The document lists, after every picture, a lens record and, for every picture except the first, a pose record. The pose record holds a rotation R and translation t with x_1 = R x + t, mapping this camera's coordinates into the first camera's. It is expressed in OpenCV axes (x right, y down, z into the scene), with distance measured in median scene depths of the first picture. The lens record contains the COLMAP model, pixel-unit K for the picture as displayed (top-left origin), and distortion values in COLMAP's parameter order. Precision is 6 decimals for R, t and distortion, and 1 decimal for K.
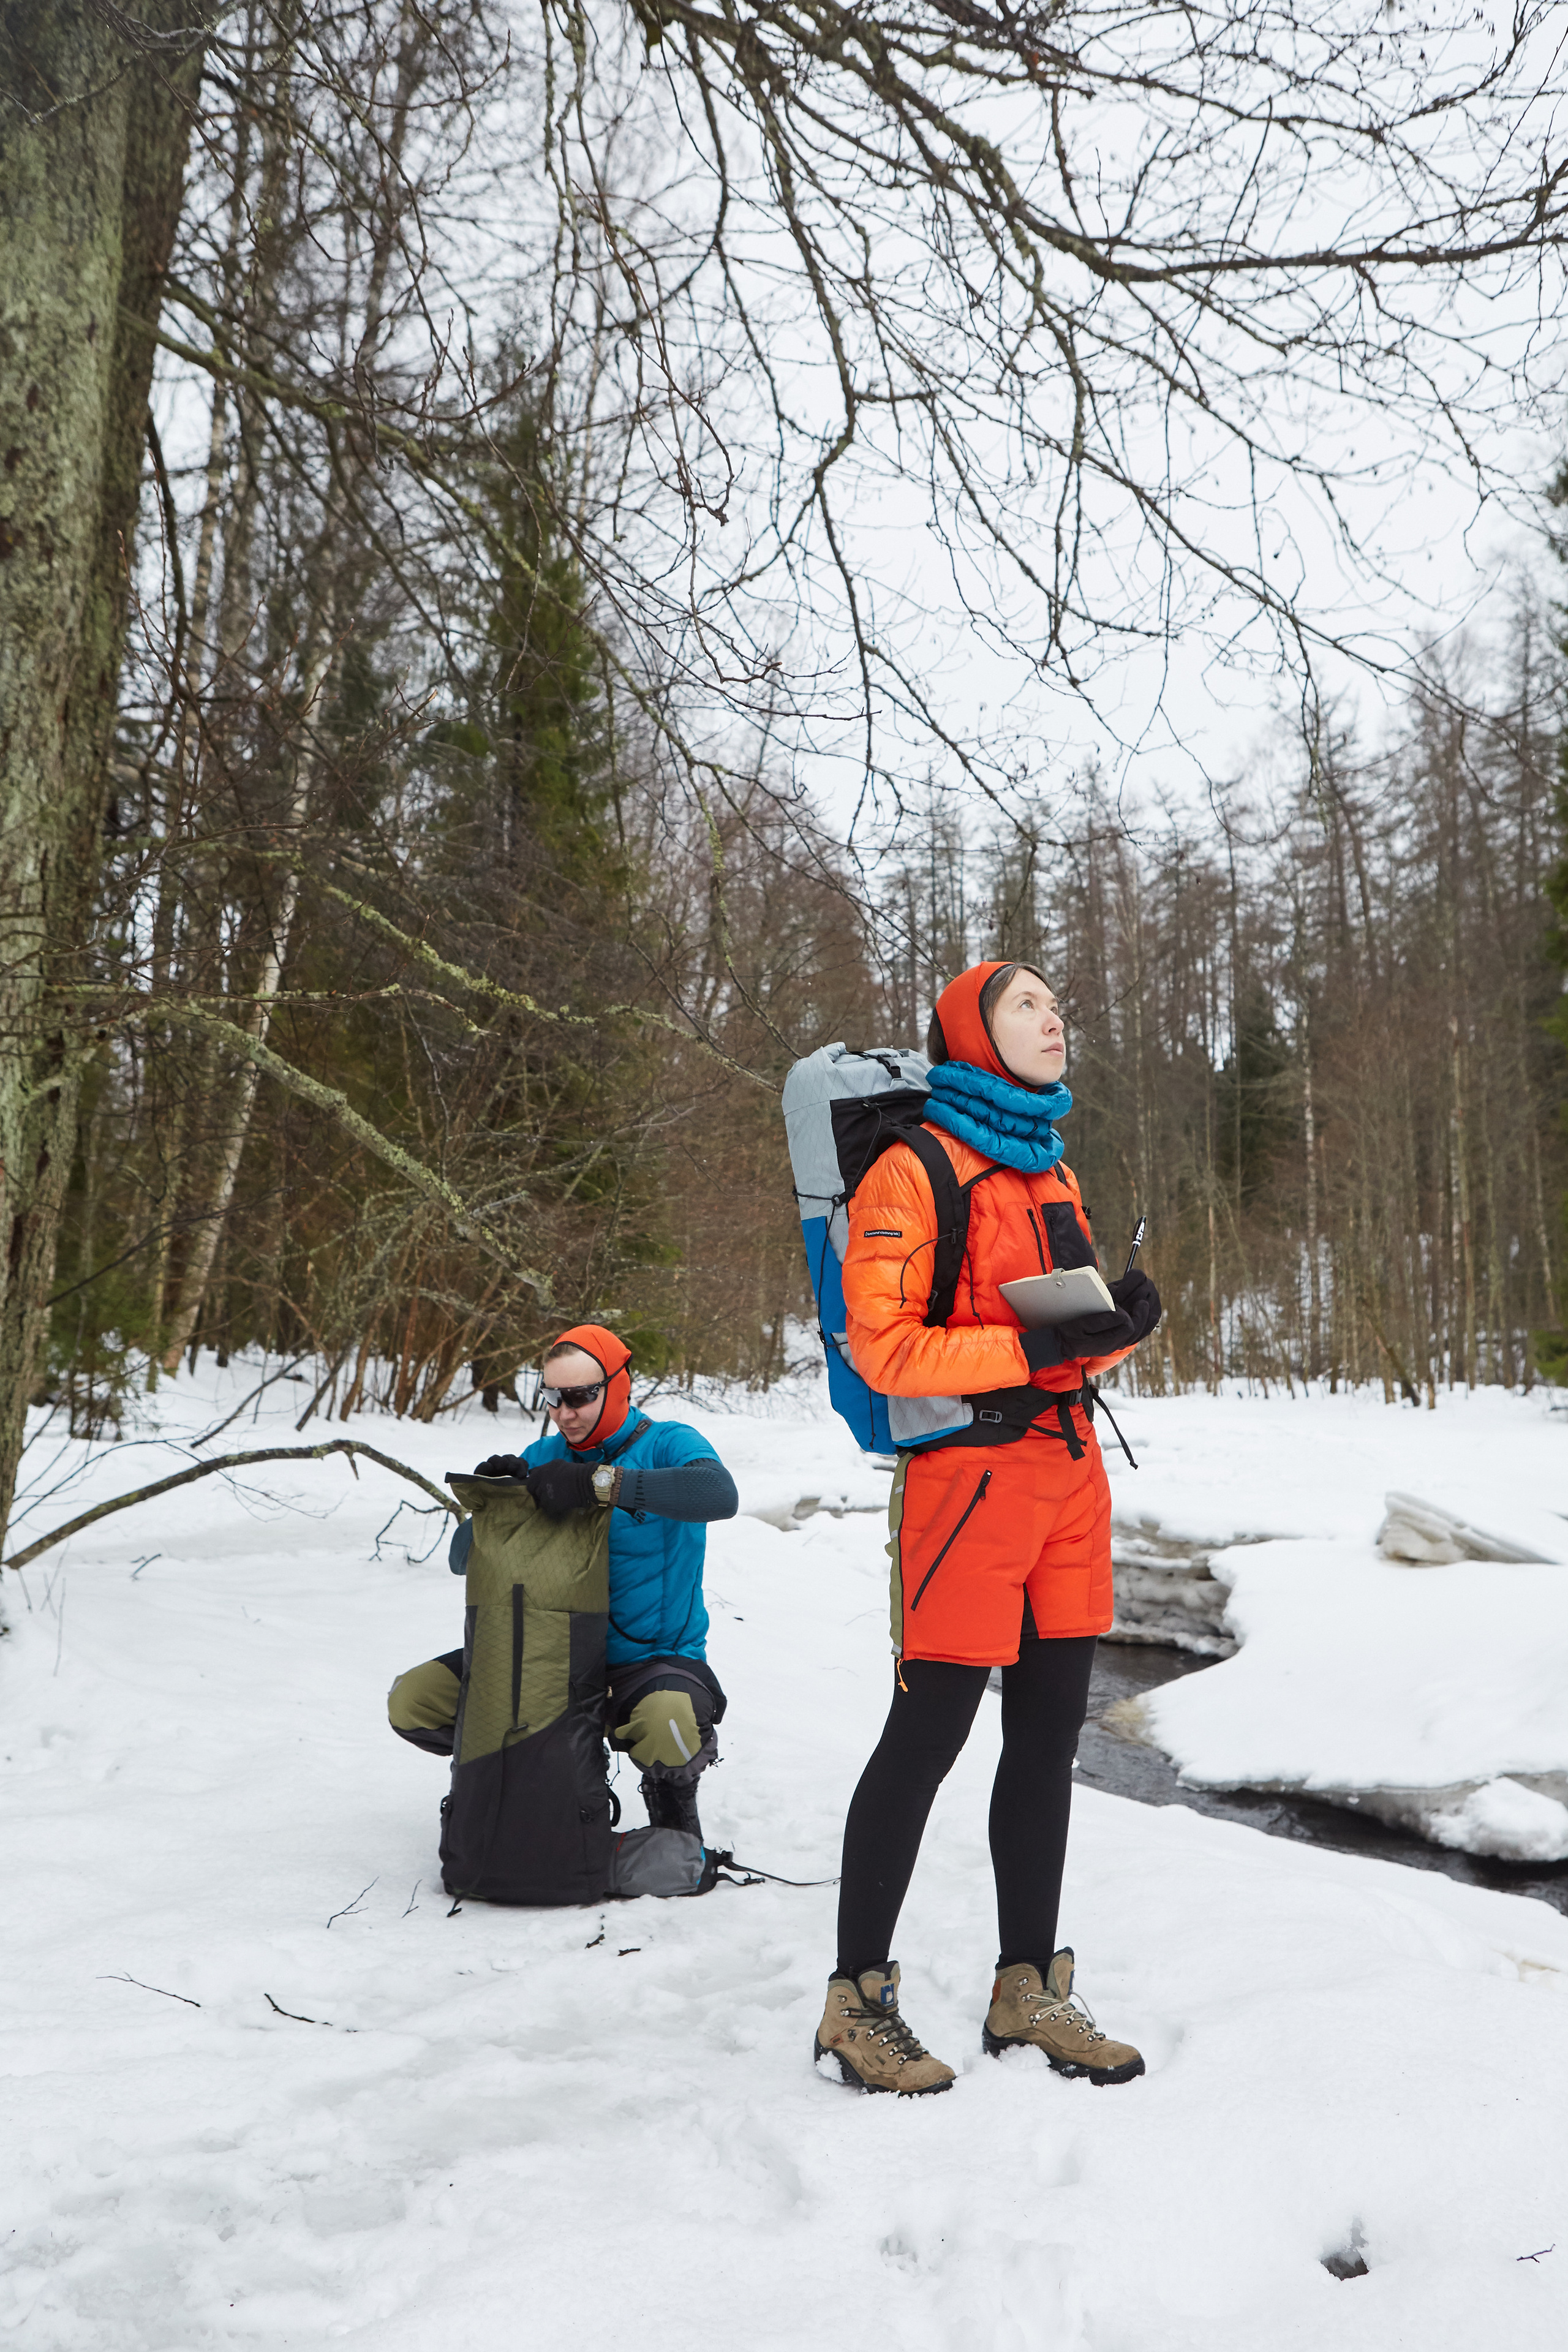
lens RADIAL K [[1877.6, 0, 782.6], [0, 1877.6, 1175.9], [0, 0, 1]] dist [0.001535, 0.000330]
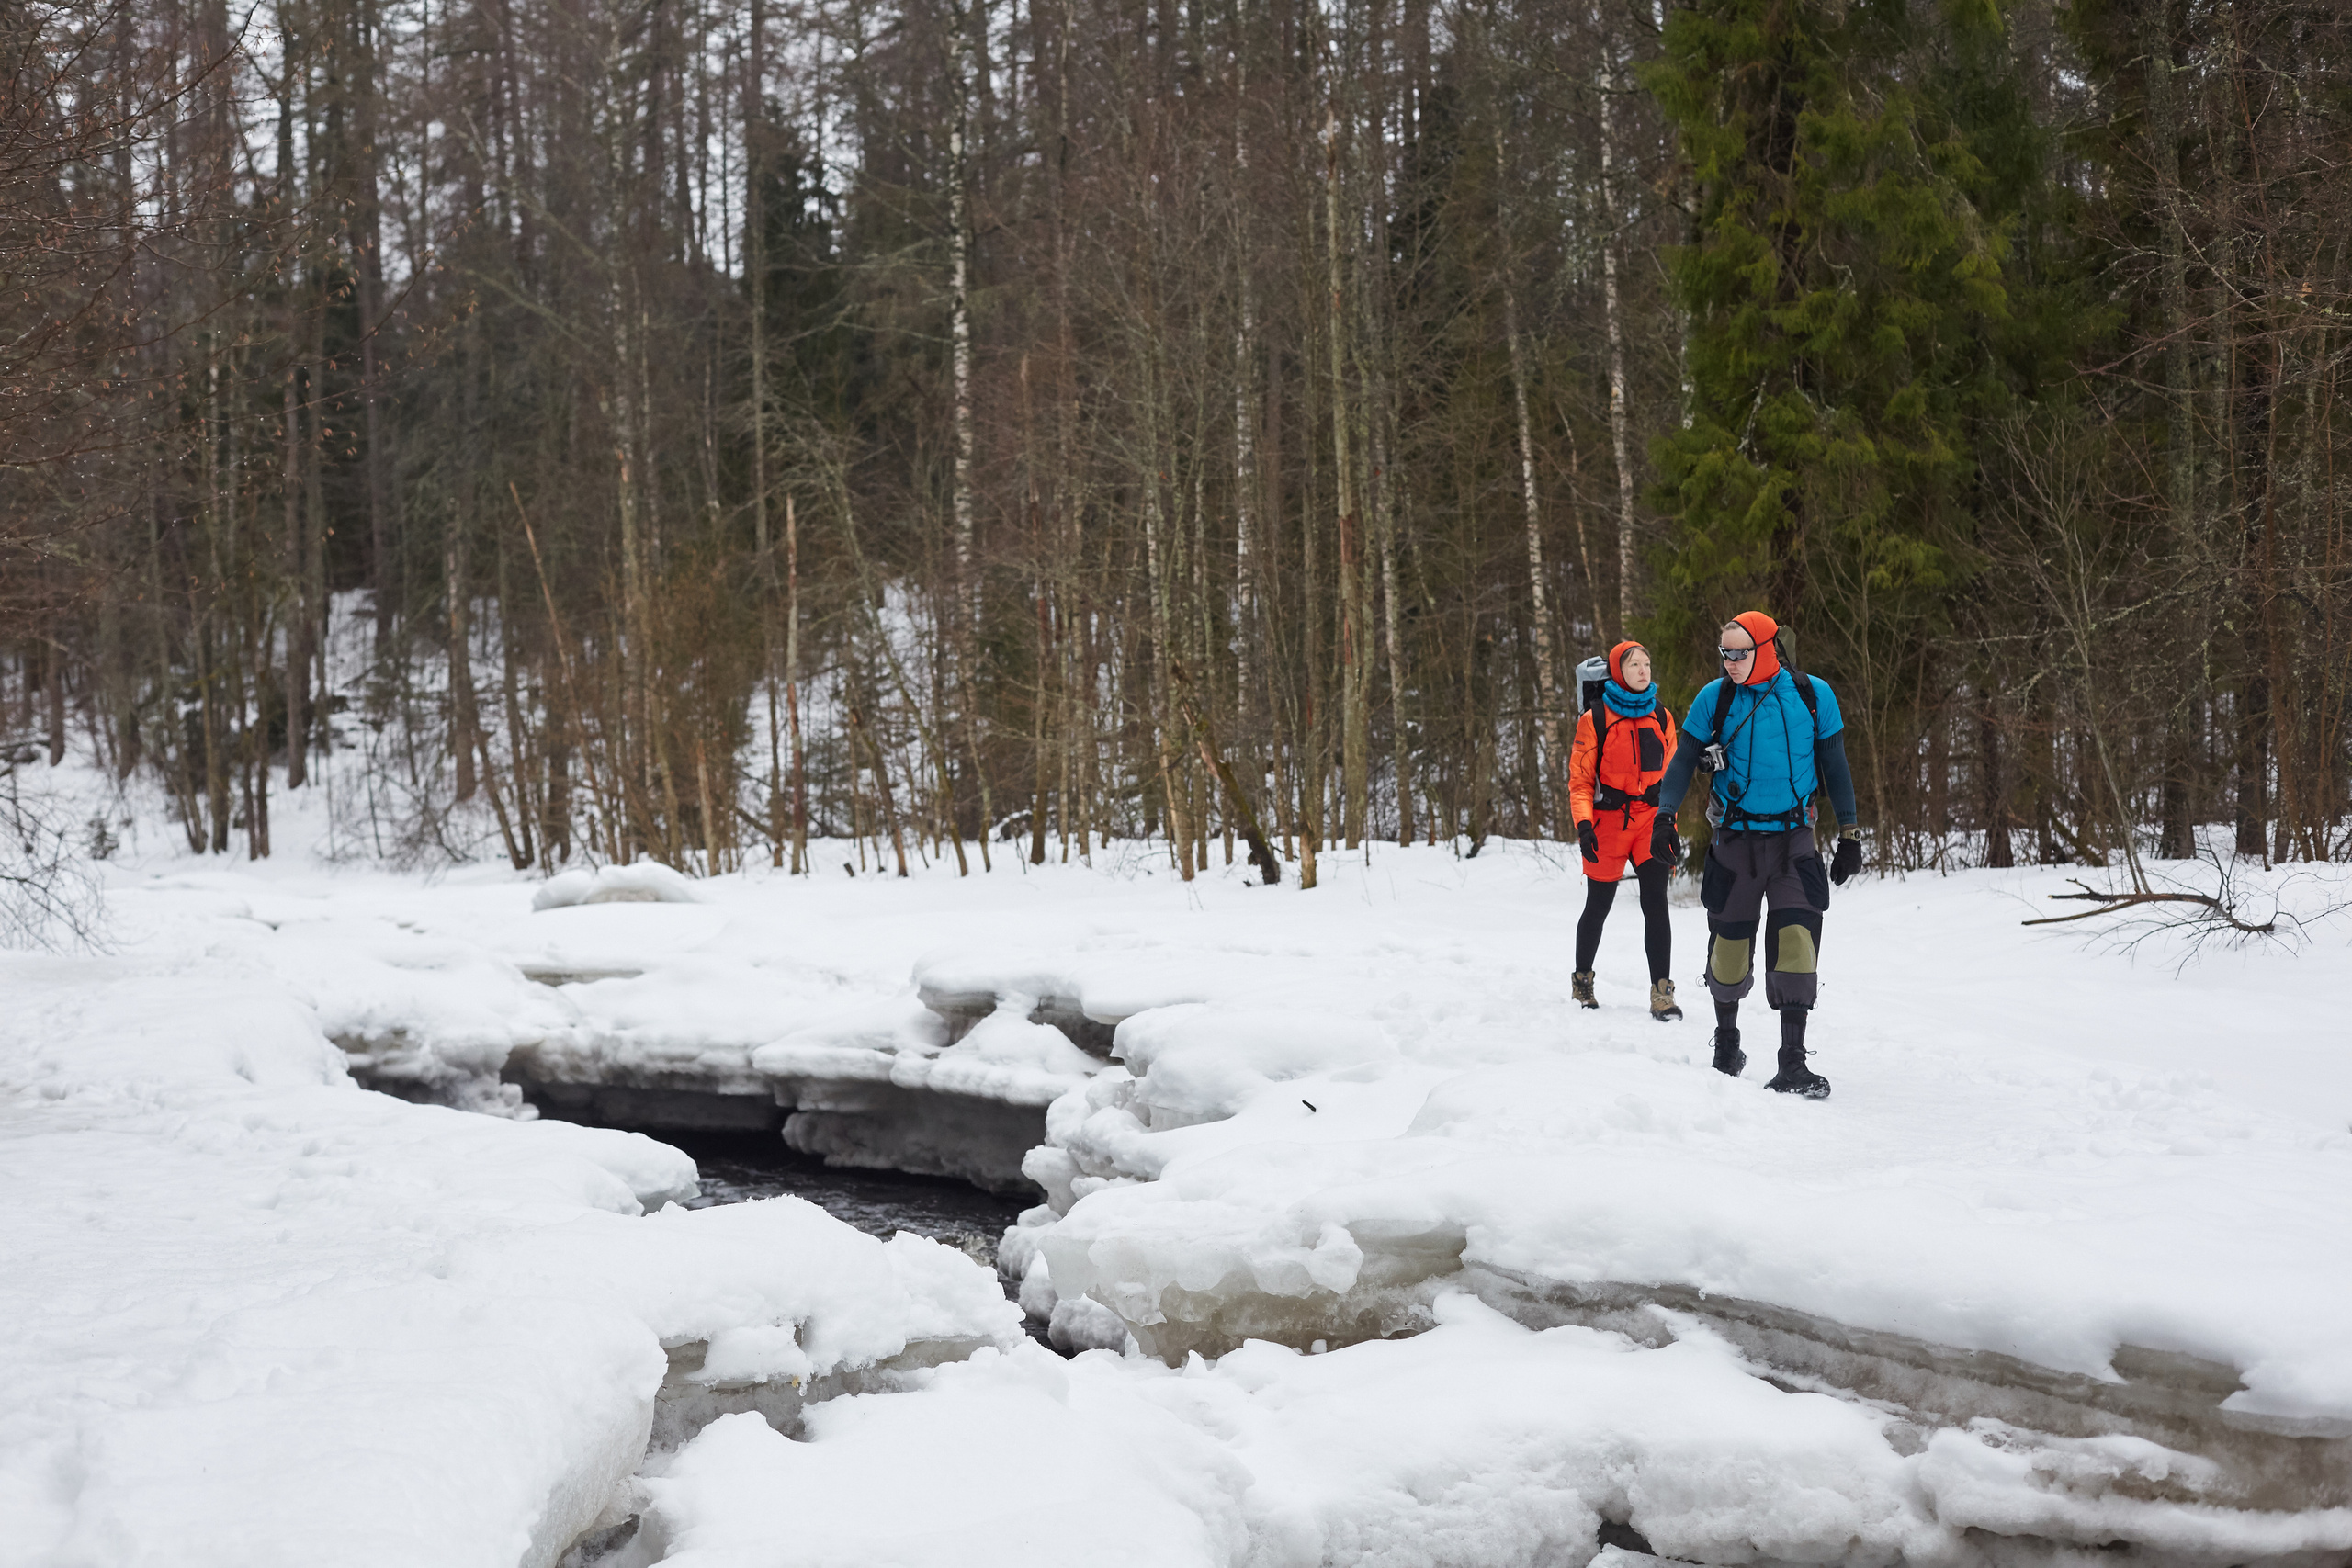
lens RADIAL K [[3302.9, 0, 1177.5], [0, 3302.9, 783.2], [0, 0, 1]] dist [-0.033487, 0.000000]
pose [[0.922146, -0.007522, 0.386769, -0.022224], [-0.025855, 0.996377, 0.081023, 0.026504], [-0.385977, -0.084715, 0.918610, 0.213016]]
